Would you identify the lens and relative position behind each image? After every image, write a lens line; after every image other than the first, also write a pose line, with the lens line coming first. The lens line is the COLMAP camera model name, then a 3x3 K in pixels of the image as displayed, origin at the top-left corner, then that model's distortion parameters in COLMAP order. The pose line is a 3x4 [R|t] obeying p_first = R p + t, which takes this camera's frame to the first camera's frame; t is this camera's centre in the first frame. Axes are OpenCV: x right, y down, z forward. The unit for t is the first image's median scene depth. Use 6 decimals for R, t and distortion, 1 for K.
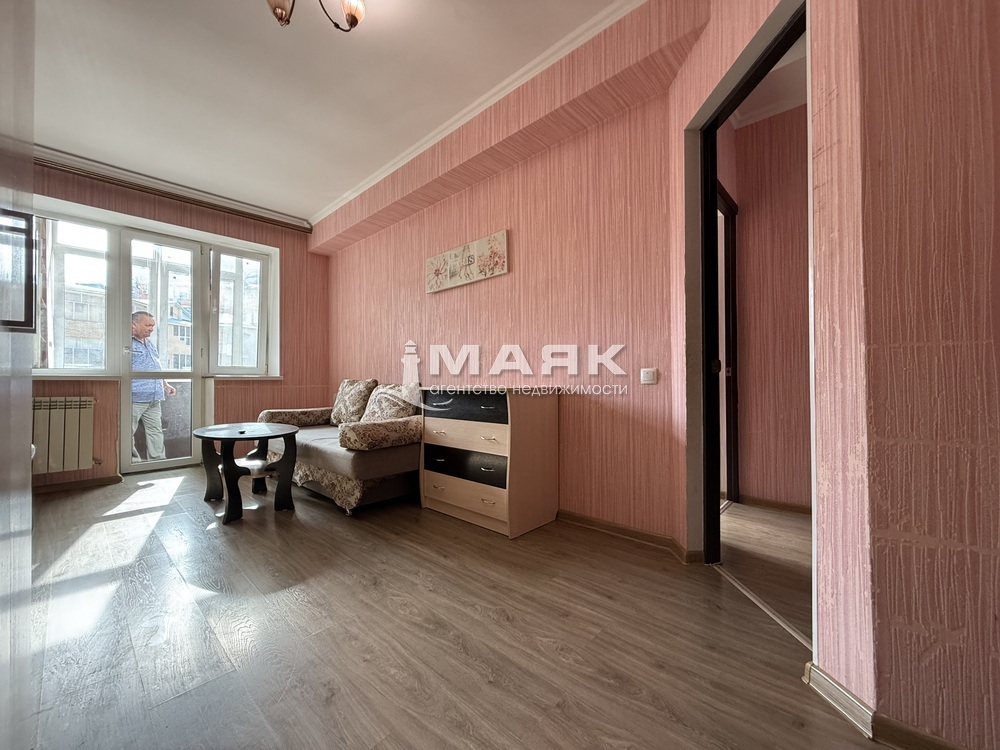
lens RADIAL K [[397.6, 0, 492.6], [0, 397.6, 376.1], [0, 0, 1]] dist [0.000561, -0.000473]
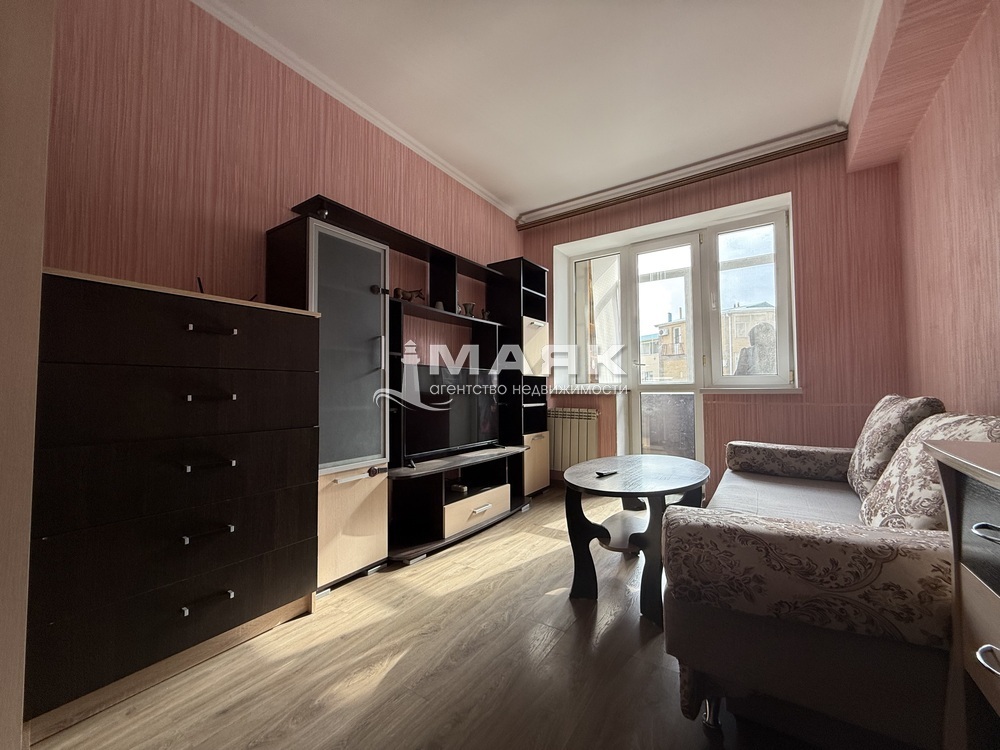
lens RADIAL K [[397.6, 0, 507.0], [0, 397.6, 373.7], [0, 0, 1]] dist [0.000561, -0.000473]
pose [[0.167998, -0.048541, -0.984592, 0.019539], [0.019983, 0.998749, -0.045829, -0.002504], [0.985585, -0.011976, 0.168758, 0.623257]]
